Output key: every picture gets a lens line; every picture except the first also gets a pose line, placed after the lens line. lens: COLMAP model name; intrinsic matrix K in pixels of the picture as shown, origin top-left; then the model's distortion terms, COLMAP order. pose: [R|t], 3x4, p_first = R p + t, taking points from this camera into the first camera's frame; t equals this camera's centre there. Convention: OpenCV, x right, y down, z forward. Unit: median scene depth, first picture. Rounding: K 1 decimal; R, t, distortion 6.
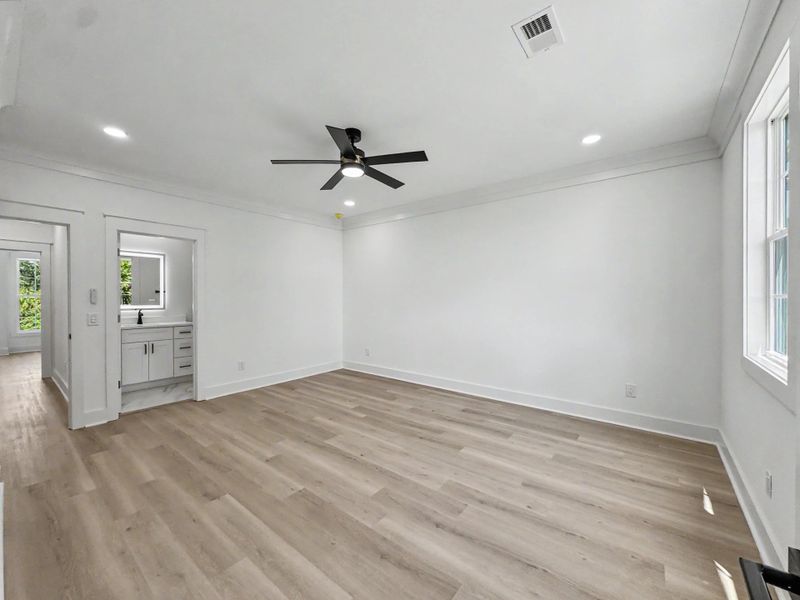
lens RADIAL K [[323.0, 0, 400.1], [0, 323.0, 295.3], [0, 0, 1]] dist [-0.000861, 0.000209]
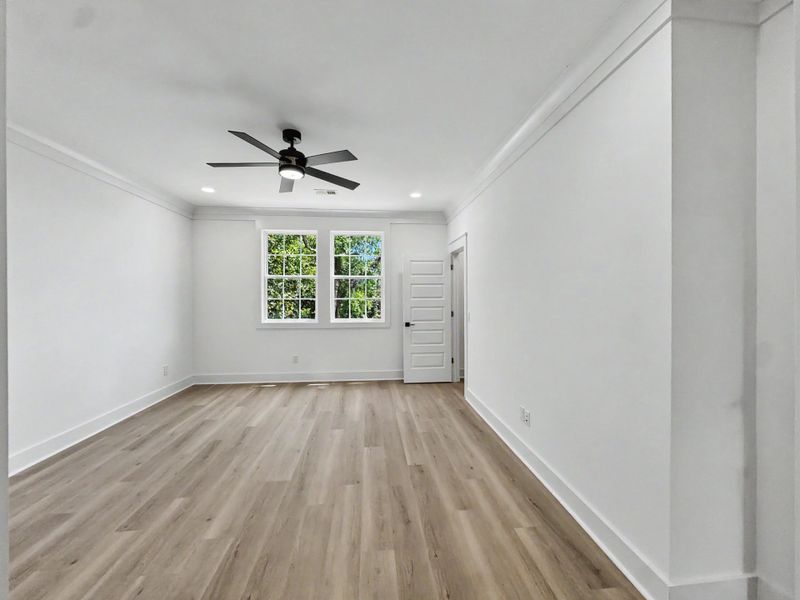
lens RADIAL K [[323.0, 0, 400.1], [0, 323.0, 295.3], [0, 0, 1]] dist [-0.000861, 0.000209]
pose [[-0.693595, 0.001509, 0.720363, -0.899202], [-0.003590, 0.999978, -0.005552, -0.010026], [-0.720356, -0.006437, -0.693575, 1.209830]]
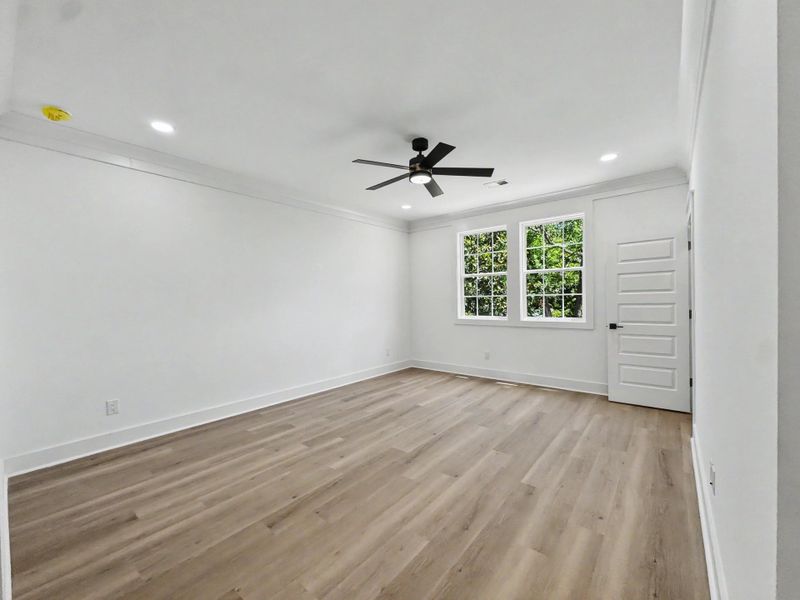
lens RADIAL K [[328.7, 0, 403.1], [0, 328.7, 301.6], [0, 0, 1]] dist [-0.000371, 0.000118]
pose [[0.010242, -0.006556, 0.999926, -1.035313], [0.010456, 0.999925, 0.006449, 0.013518], [-0.999893, 0.010389, 0.010310, 0.883910]]
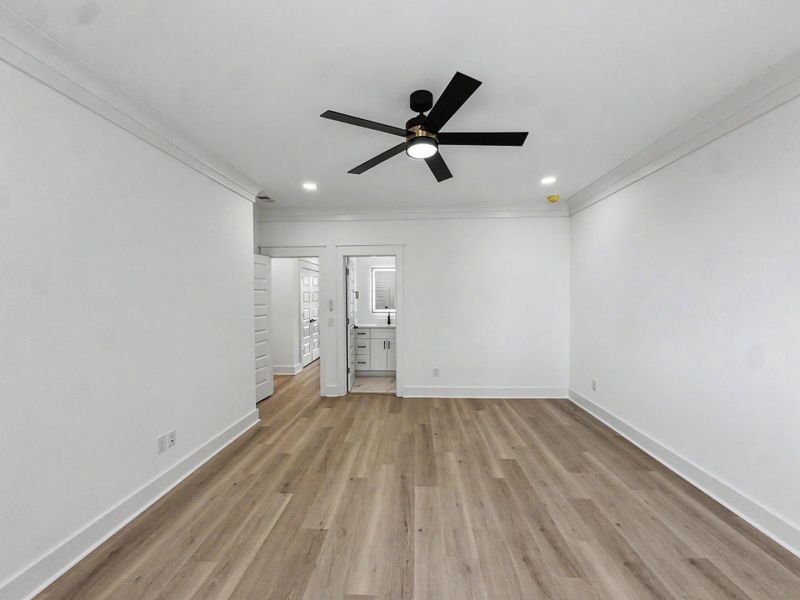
lens RADIAL K [[321.2, 0, 400.0], [0, 321.2, 300.0], [0, 0, 1]] dist [-0.001167, -0.000064]
pose [[0.577892, 0.008185, -0.816072, 0.367983], [0.010929, 0.999782, 0.017767, -0.040921], [0.816040, -0.019186, 0.577677, 0.438557]]
